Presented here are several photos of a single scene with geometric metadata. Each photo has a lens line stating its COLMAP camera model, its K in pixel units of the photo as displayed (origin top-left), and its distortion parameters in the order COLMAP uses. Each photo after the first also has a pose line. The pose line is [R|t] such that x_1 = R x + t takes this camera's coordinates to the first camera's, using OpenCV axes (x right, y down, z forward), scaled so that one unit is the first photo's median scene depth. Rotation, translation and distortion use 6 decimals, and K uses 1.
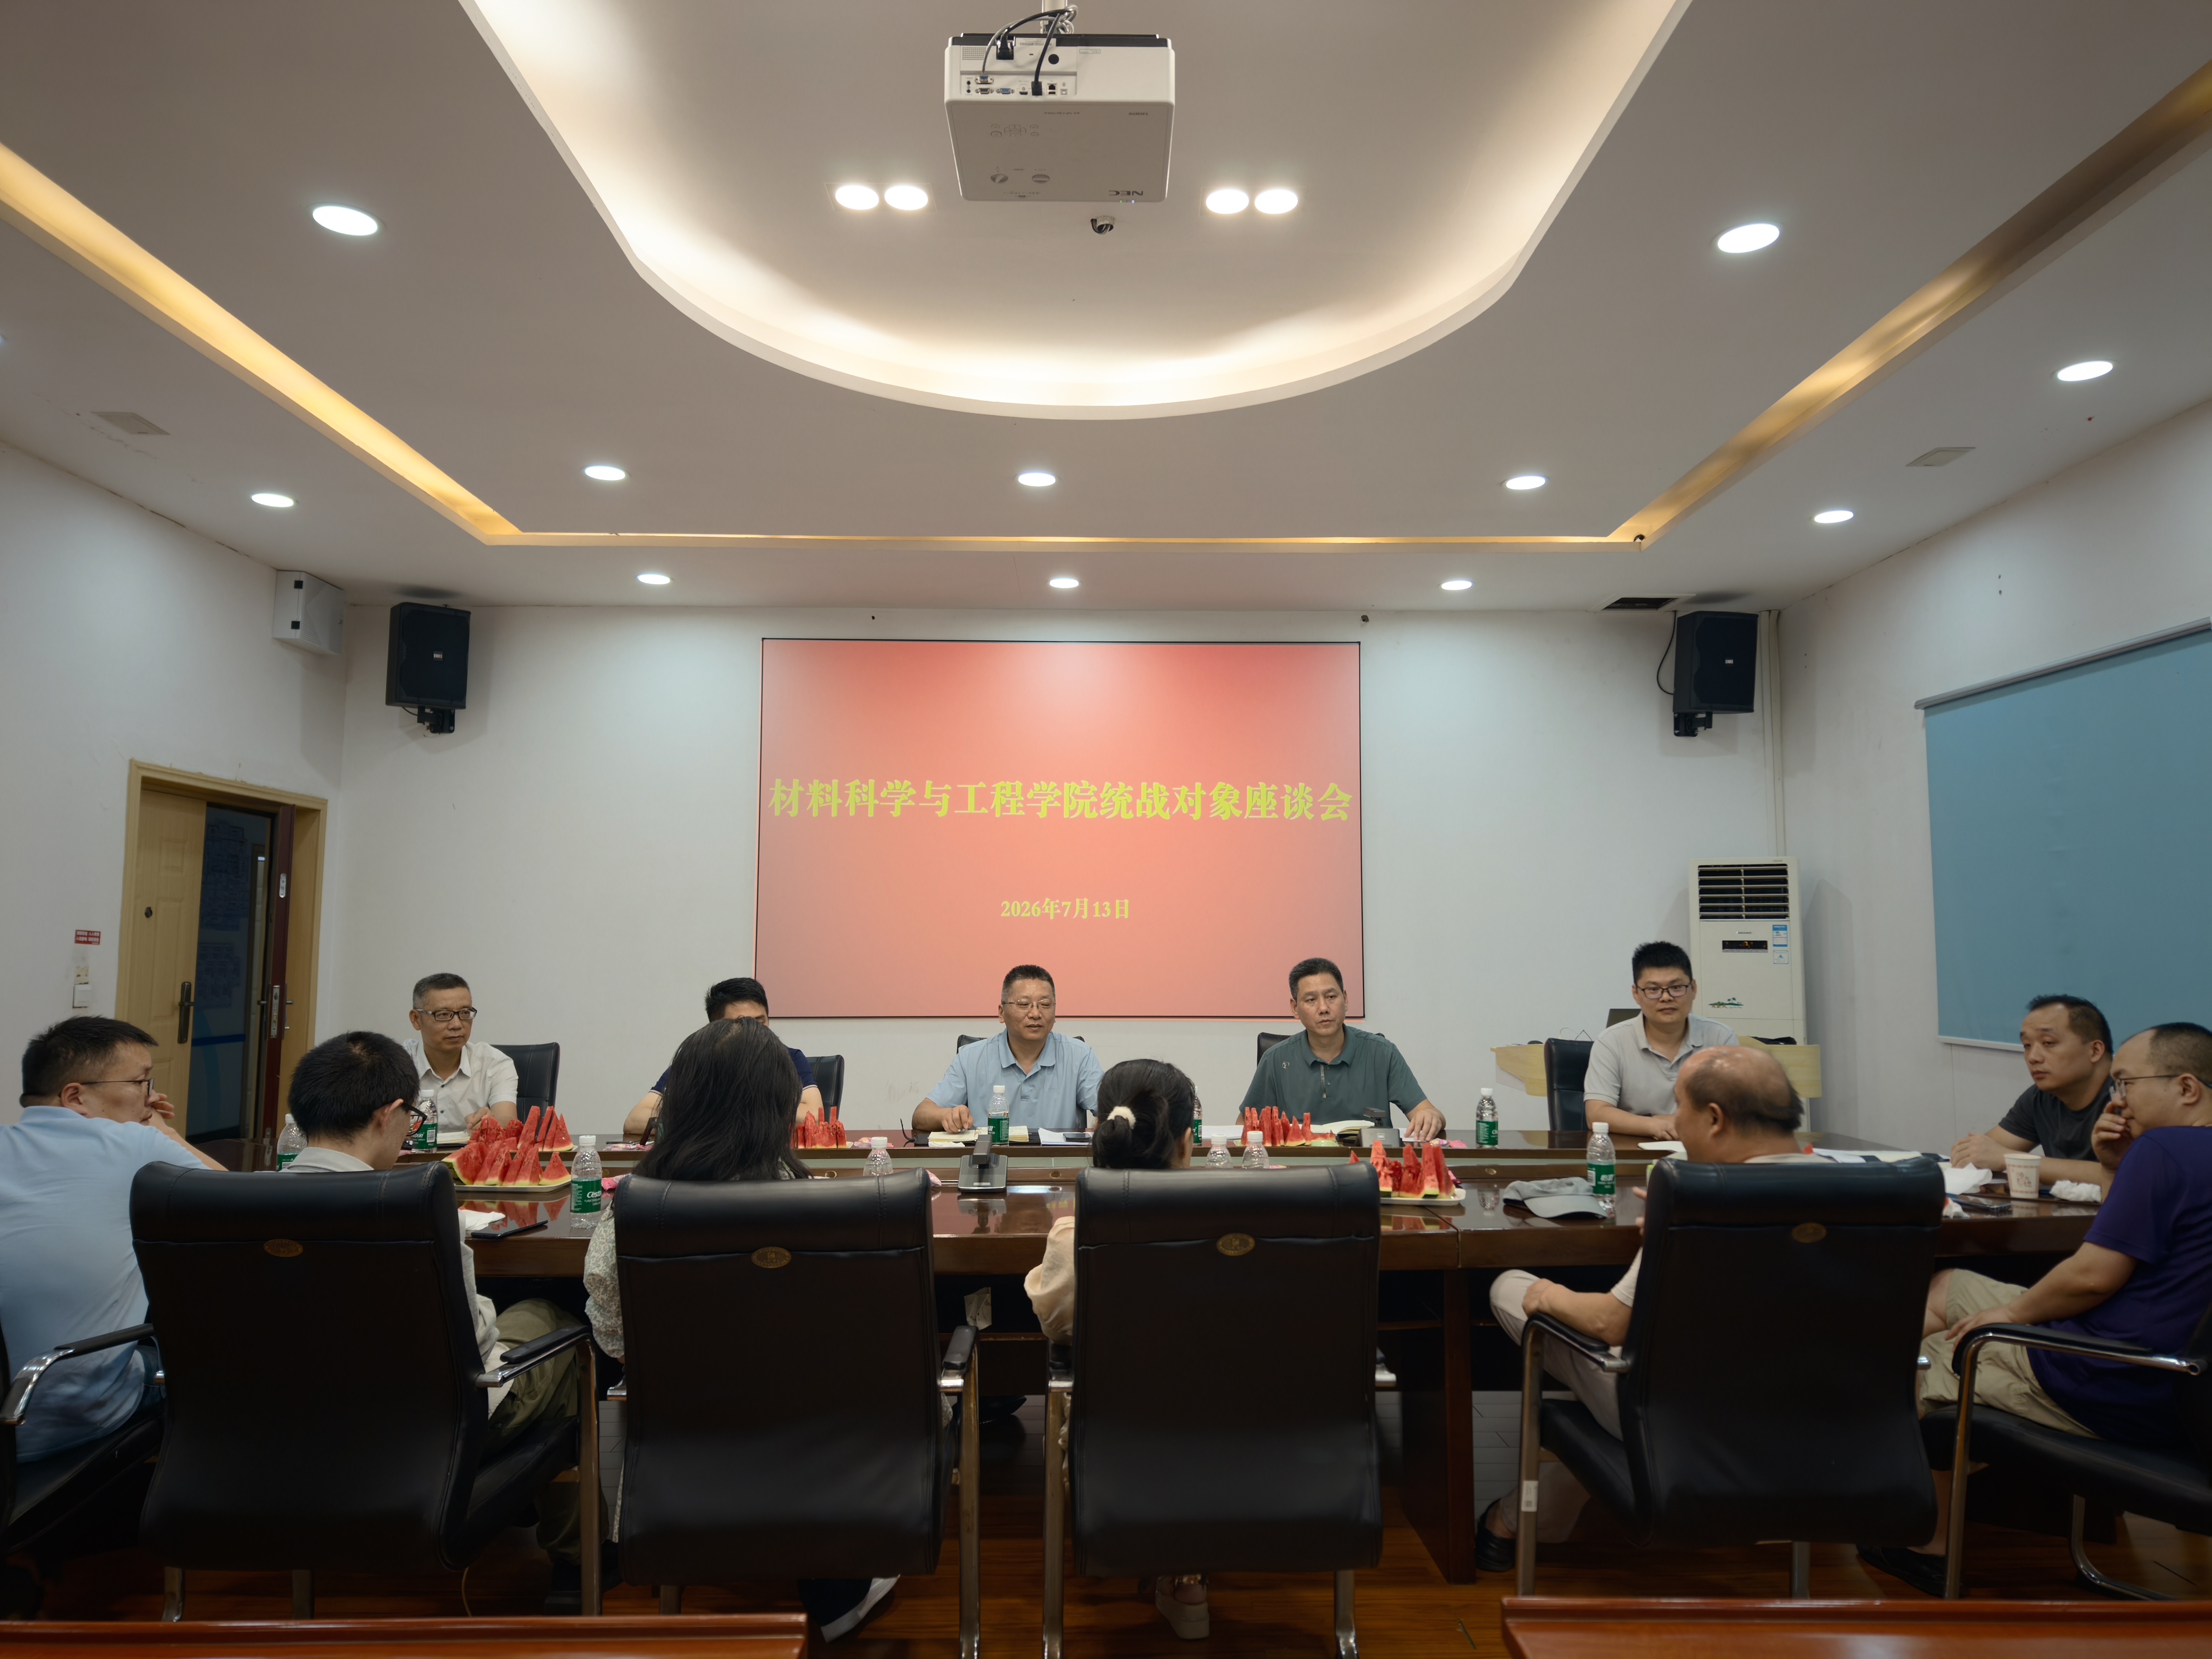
lens RADIAL K [[1479.8, 0, 1112.5], [0, 1479.8, 818.0], [0, 0, 1]] dist [0.012256, -0.007234]
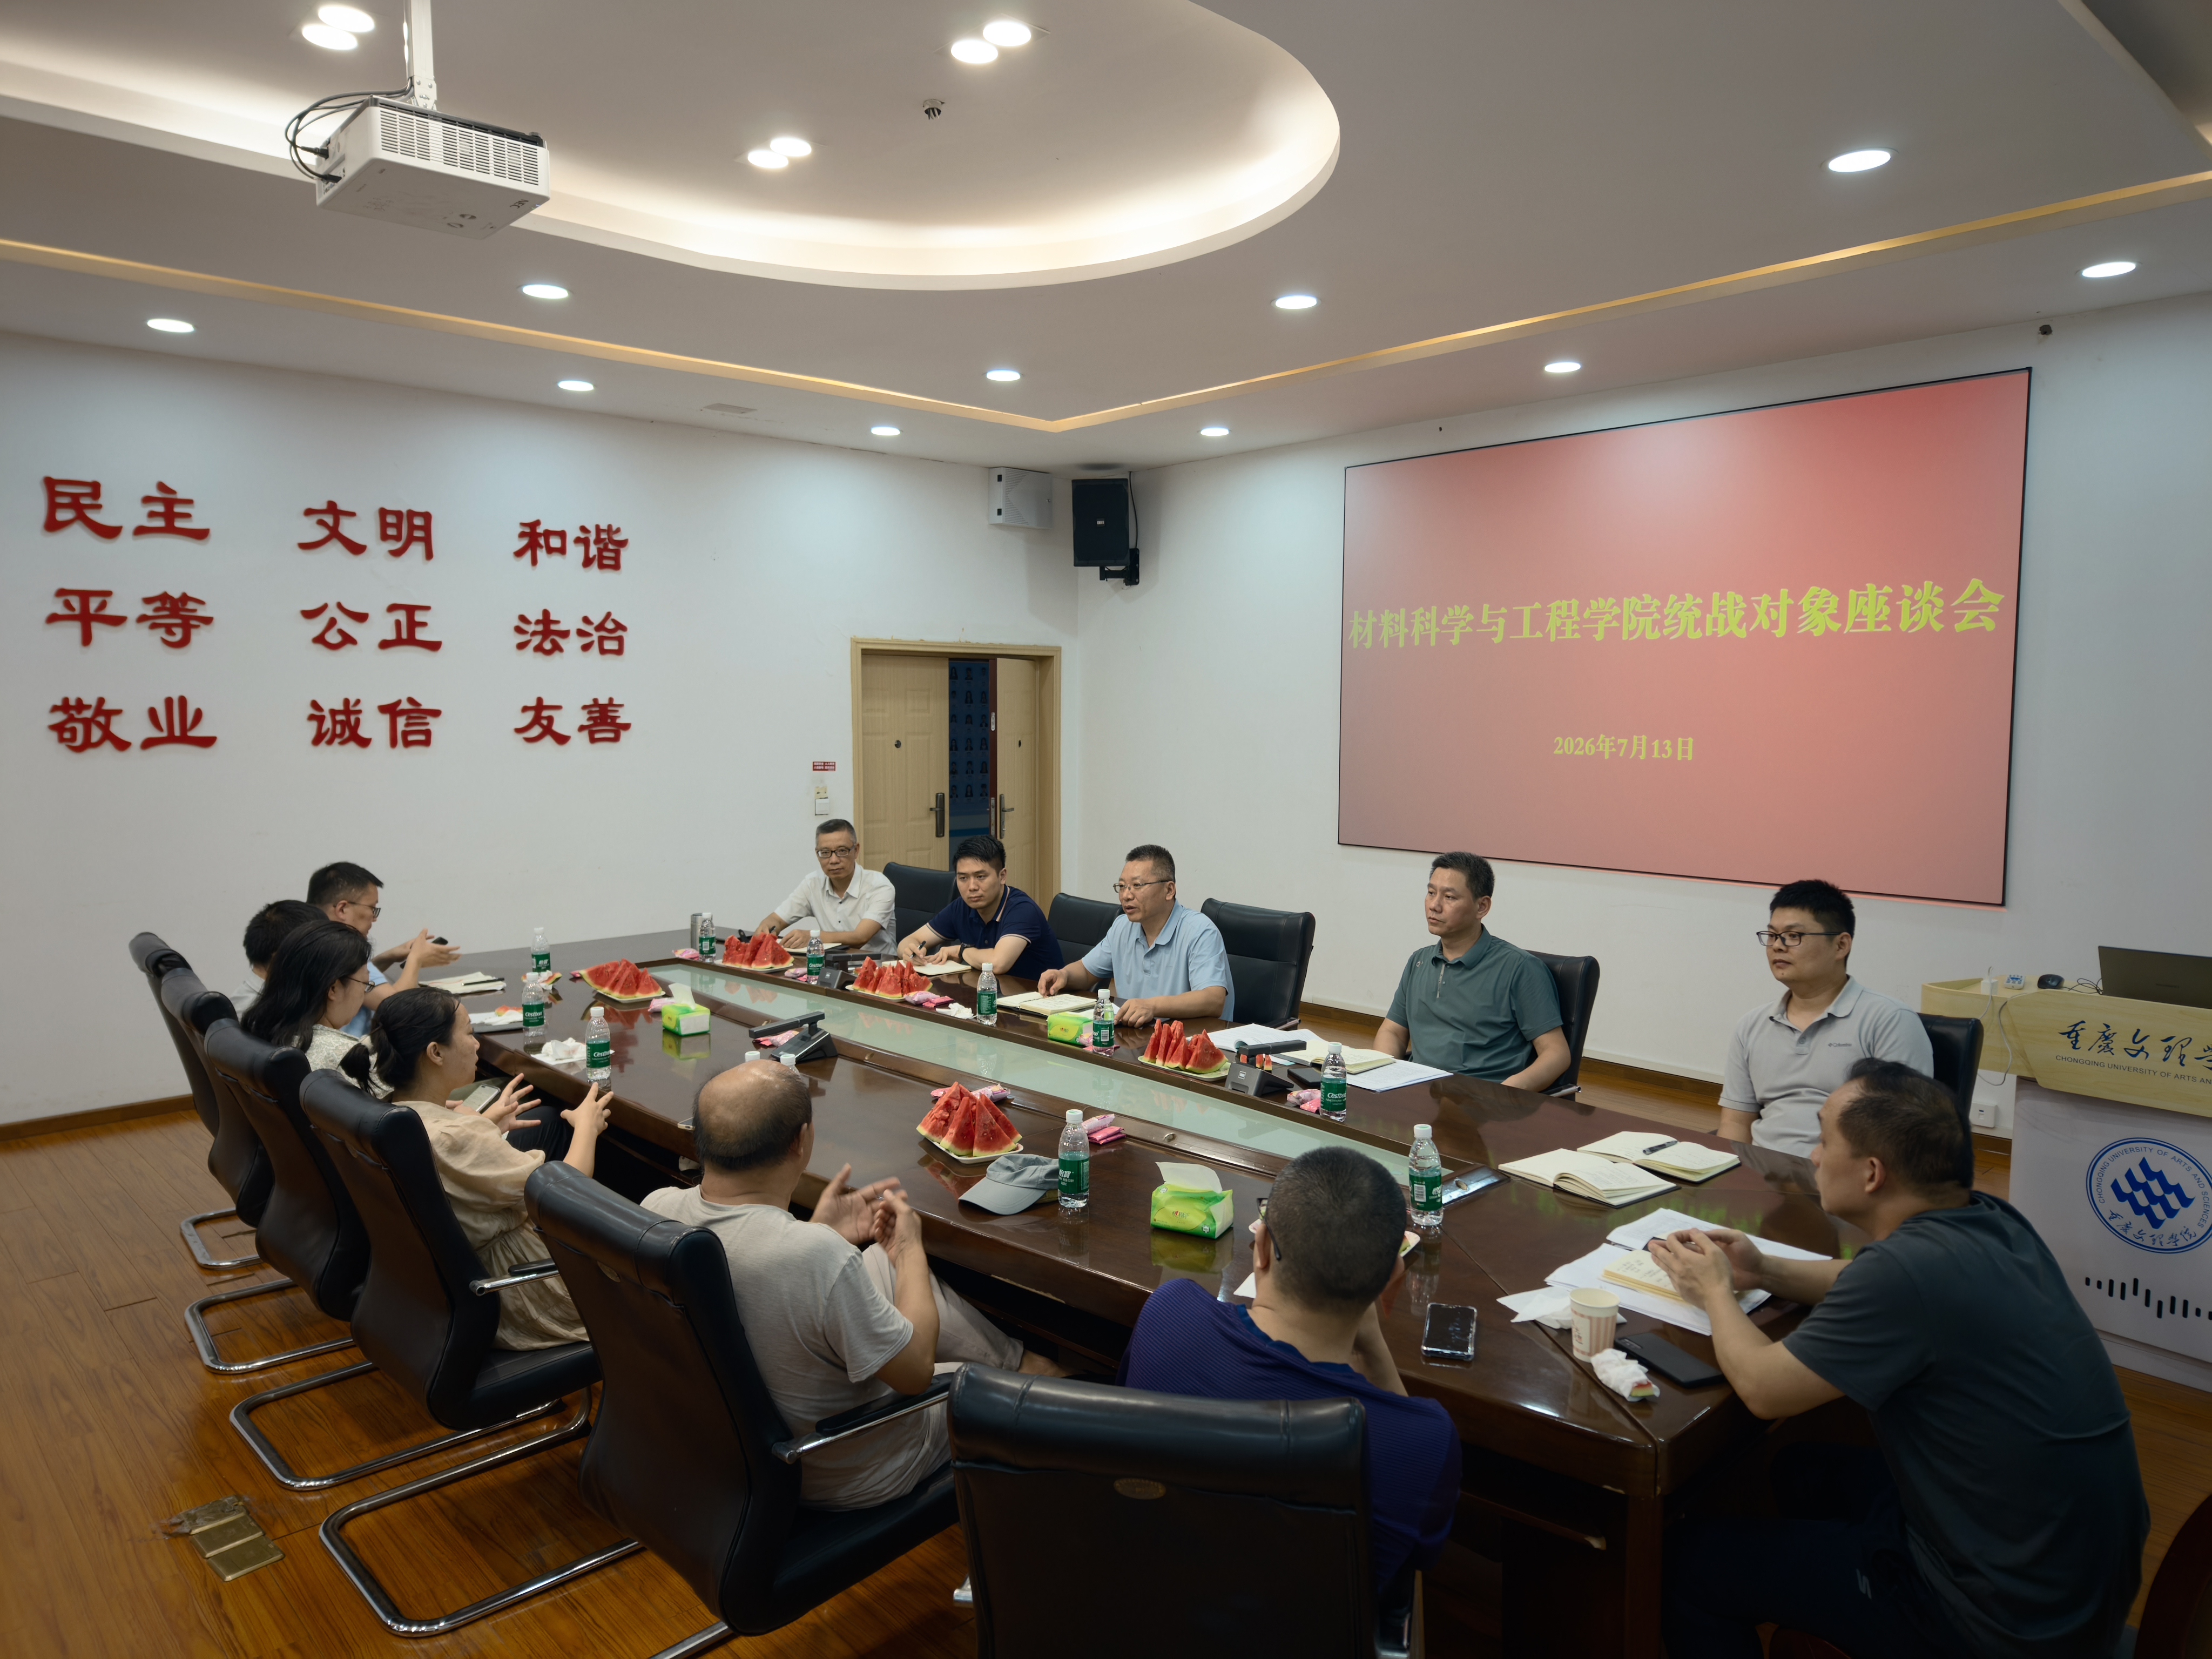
lens RADIAL K [[1479.8, 0, 1107.1], [0, 1479.8, 824.6], [0, 0, 1]] dist [0.012256, -0.007234]
pose [[0.661229, 0.062615, -0.747566, 0.451494], [0.065485, 0.987889, 0.140666, -0.037701], [0.747320, -0.141967, 0.649121, 0.218251]]
